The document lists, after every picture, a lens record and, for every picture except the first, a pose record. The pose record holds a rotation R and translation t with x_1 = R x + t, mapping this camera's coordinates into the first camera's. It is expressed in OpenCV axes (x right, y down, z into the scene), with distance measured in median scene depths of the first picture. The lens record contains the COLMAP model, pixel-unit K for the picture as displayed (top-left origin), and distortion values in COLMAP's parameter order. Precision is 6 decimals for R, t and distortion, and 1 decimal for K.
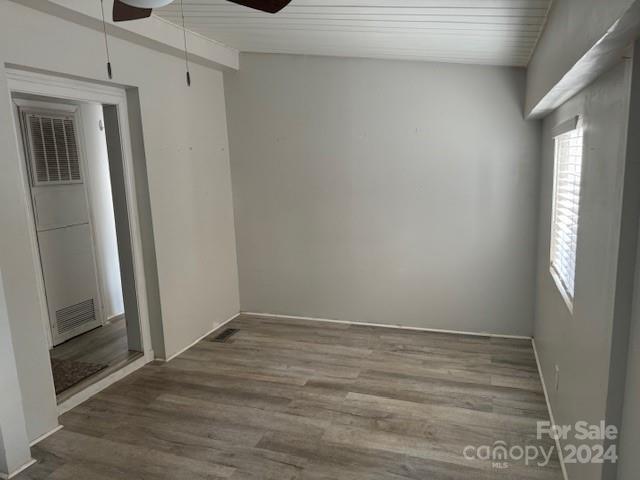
lens RADIAL K [[449.1, 0, 320.2], [0, 449.1, 237.3], [0, 0, 1]] dist [0.050625, -0.054670]
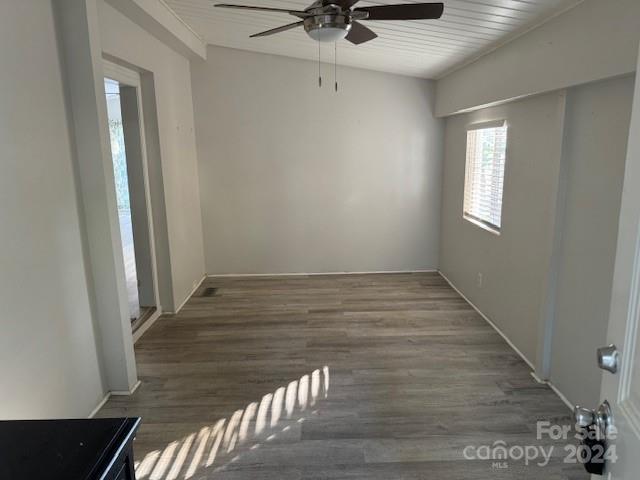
lens RADIAL K [[449.1, 0, 318.2], [0, 449.1, 240.3], [0, 0, 1]] dist [0.050625, -0.054670]
pose [[0.932144, -0.049904, 0.358632, -0.459391], [0.037701, 0.998450, 0.040945, 0.061219], [-0.360119, -0.024646, 0.932581, -0.229714]]
